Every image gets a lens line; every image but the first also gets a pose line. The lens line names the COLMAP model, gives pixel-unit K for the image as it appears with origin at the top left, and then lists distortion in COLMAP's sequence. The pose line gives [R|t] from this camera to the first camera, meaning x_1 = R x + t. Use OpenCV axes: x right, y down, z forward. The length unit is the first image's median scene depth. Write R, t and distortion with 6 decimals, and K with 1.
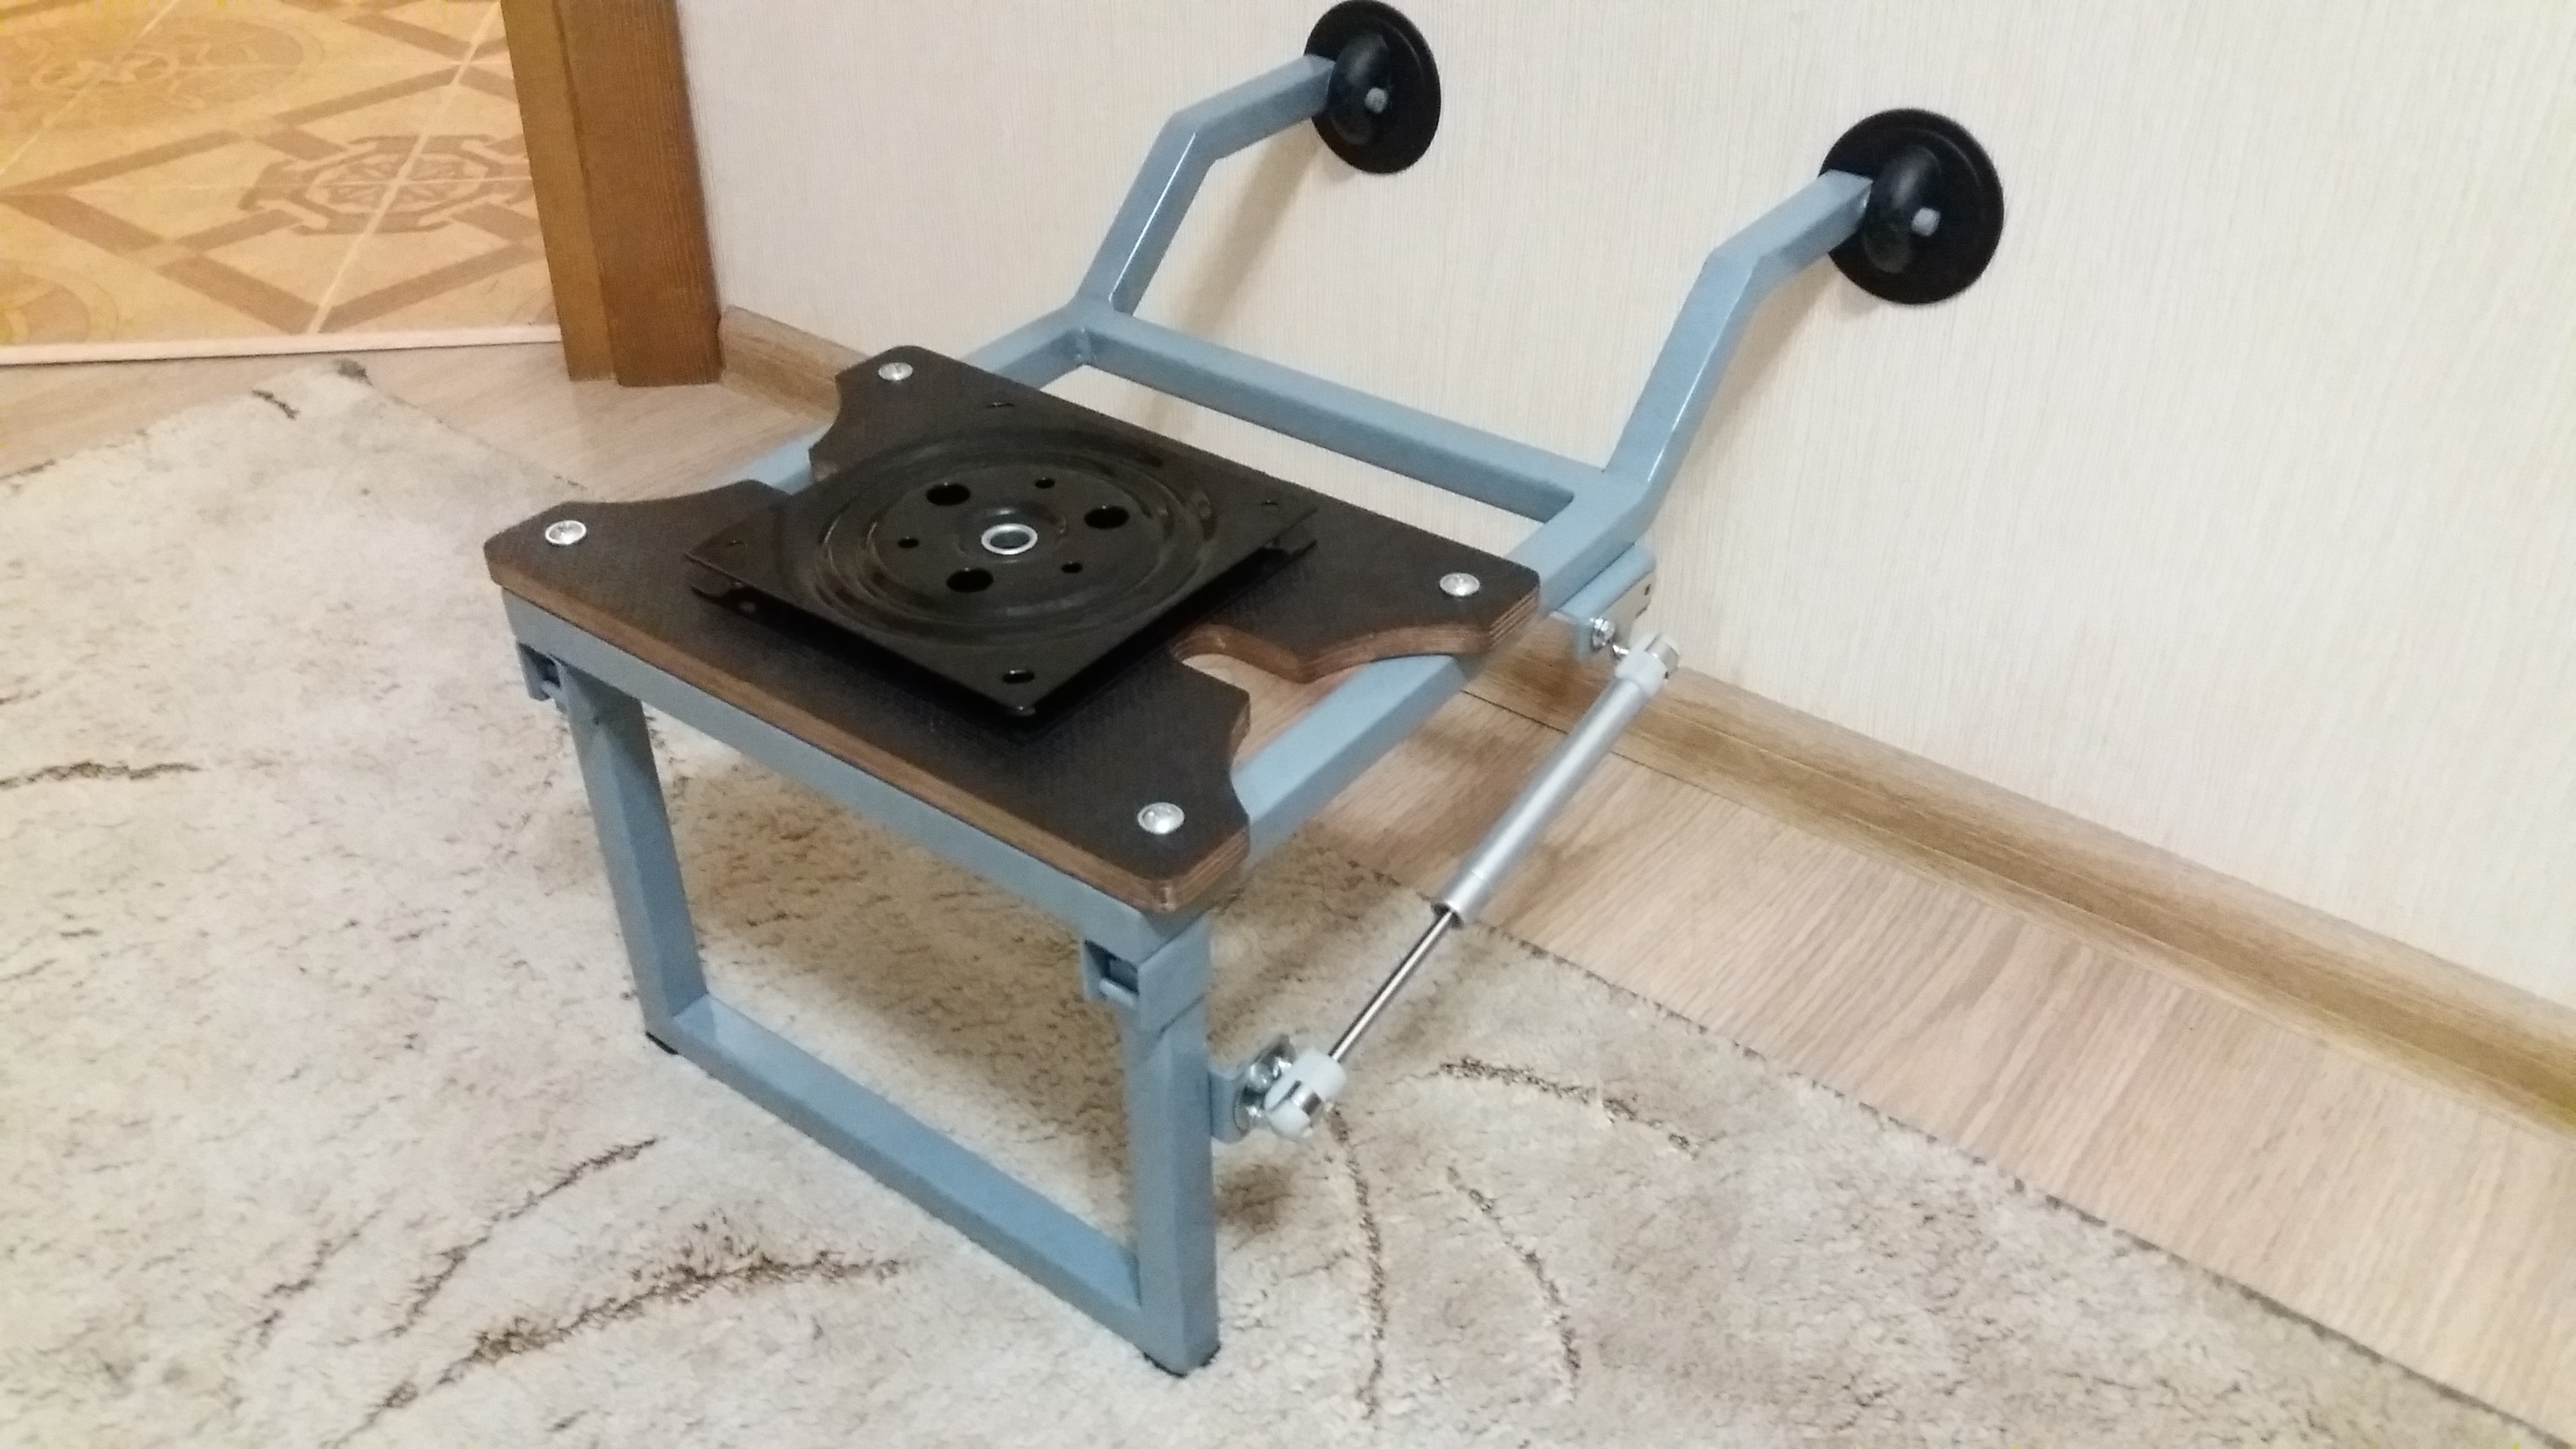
lens RADIAL K [[2082.1, 0, 1288.0], [0, 2082.1, 724.5], [0, 0, 1]] dist [0.003633, -0.013836]
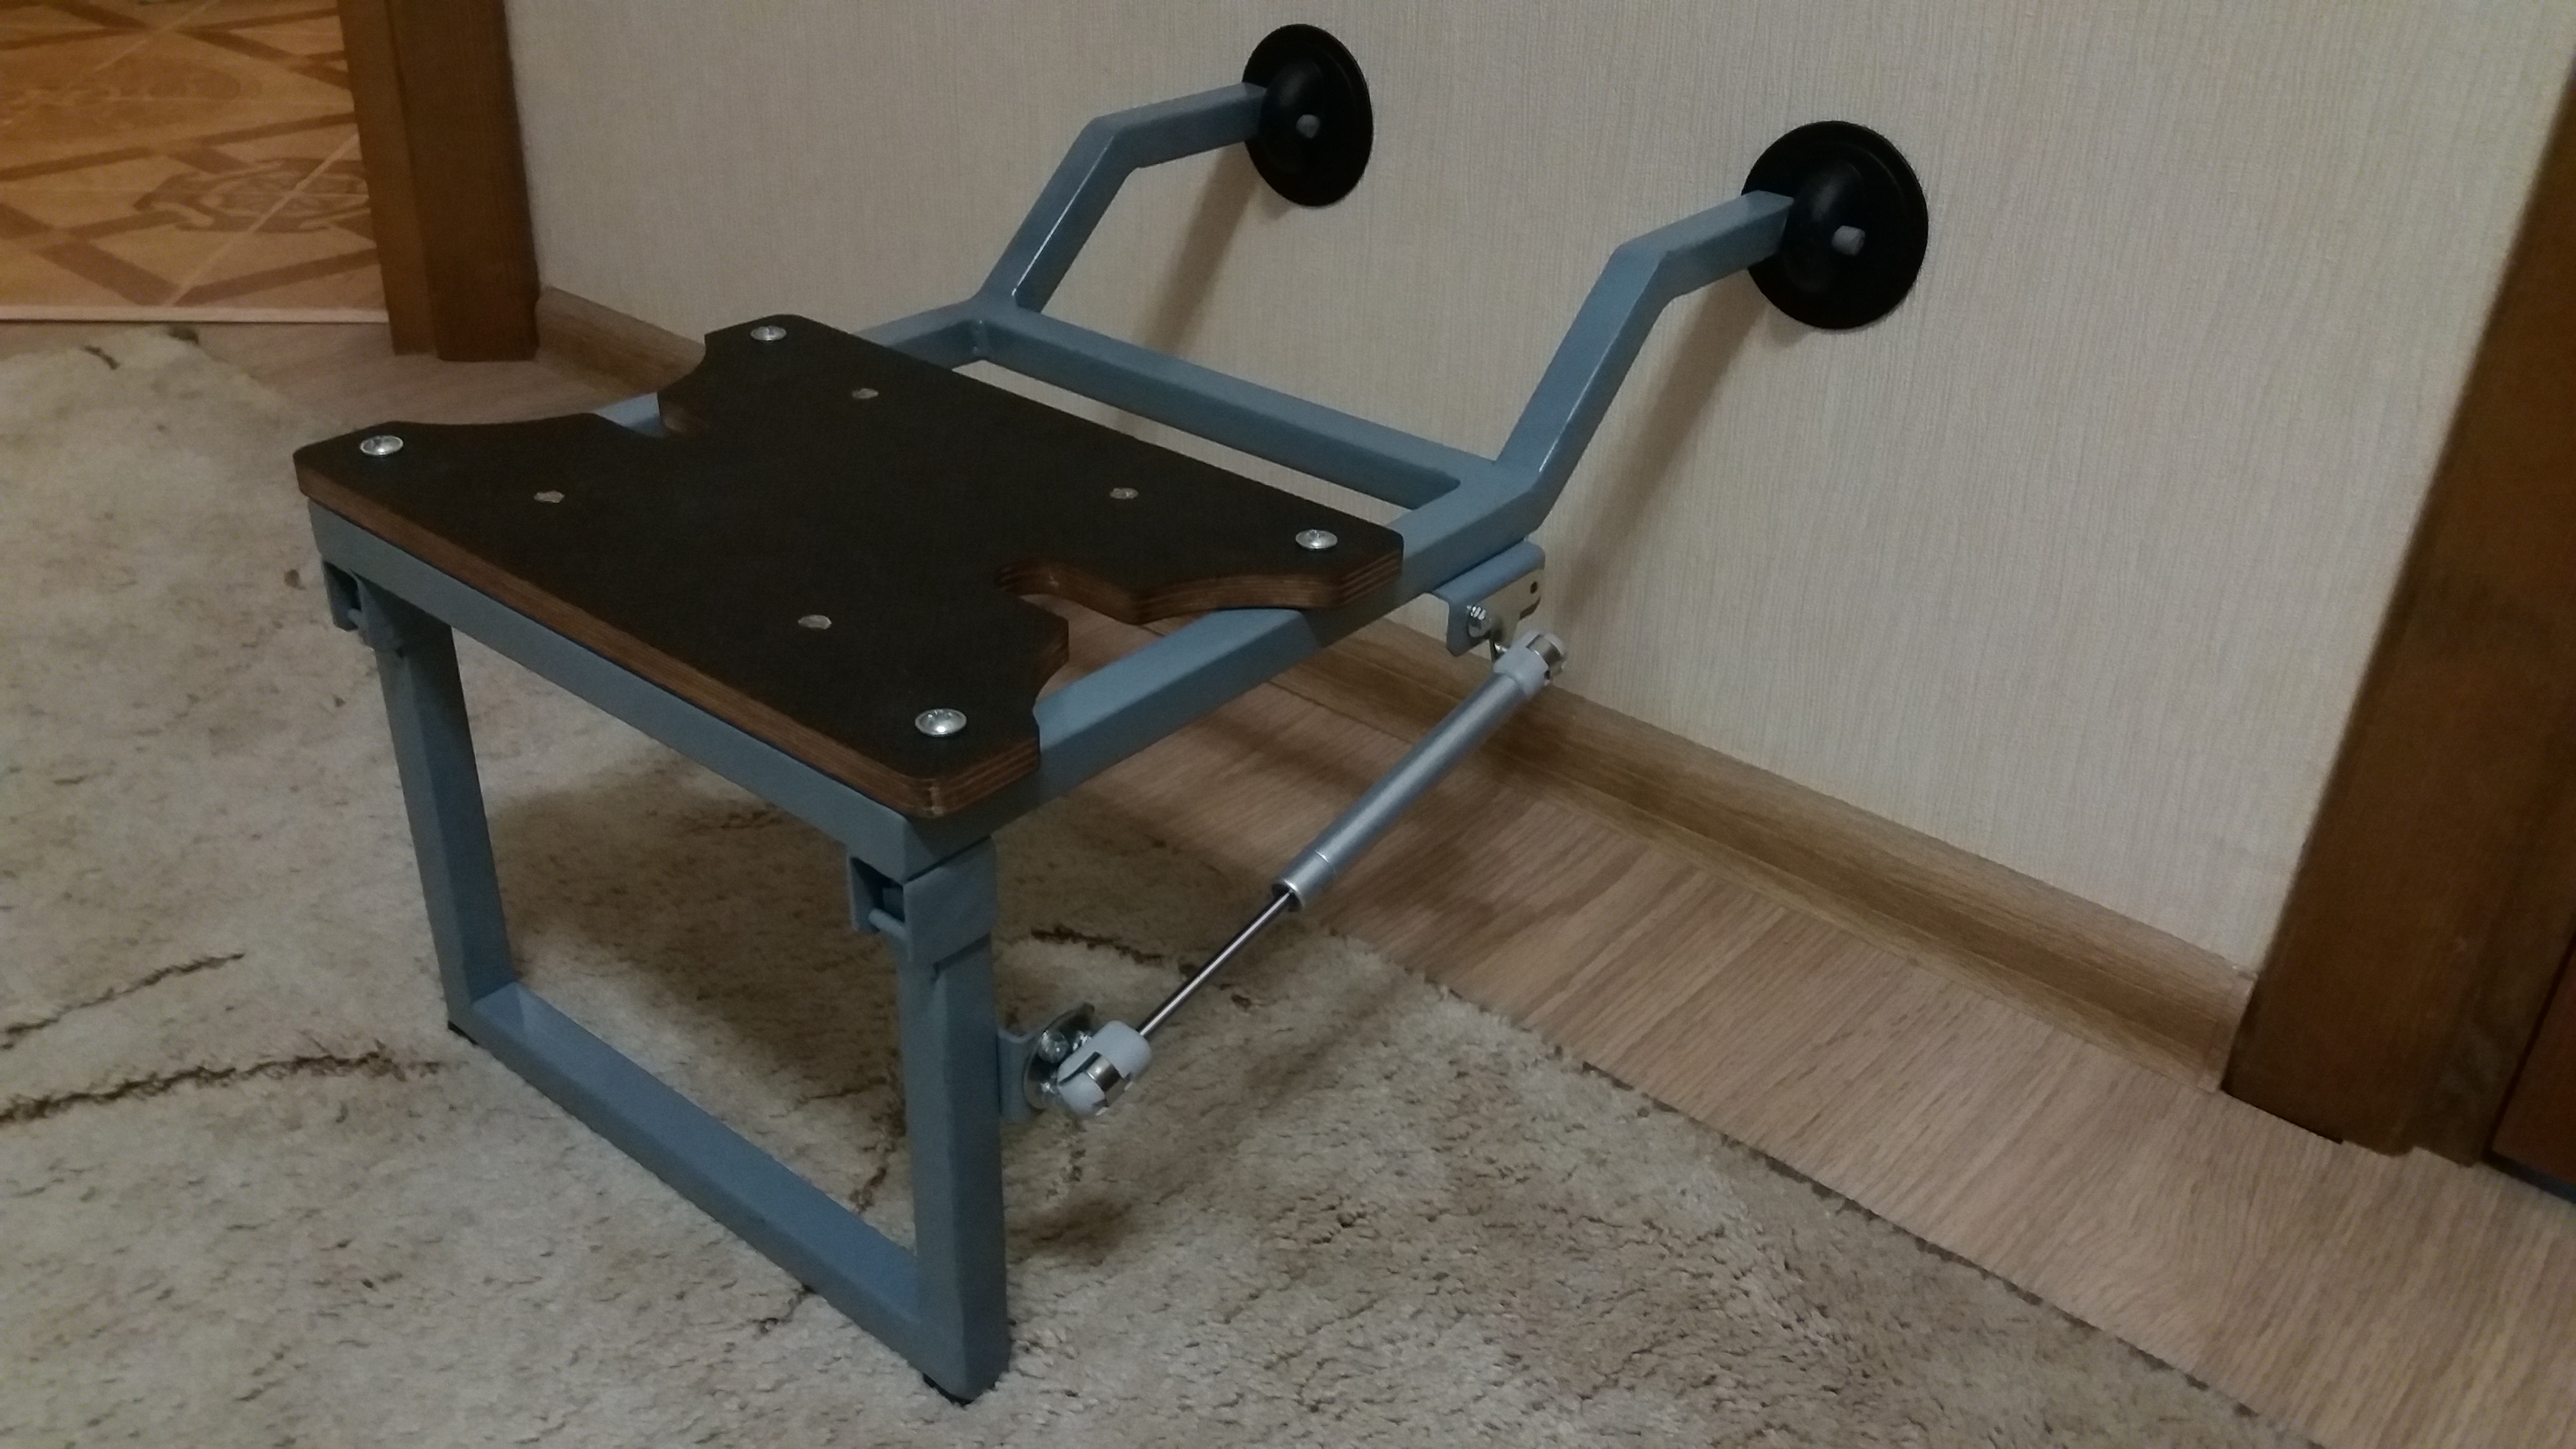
lens RADIAL K [[2075.1, 0, 1301.6], [0, 2075.1, 717.9], [0, 0, 1]] dist [0.110541, -0.206576]
pose [[0.998669, 0.045759, -0.023807, 0.228534], [-0.047849, 0.994210, -0.096218, 0.153693], [0.019267, 0.097229, 0.995076, -0.030827]]
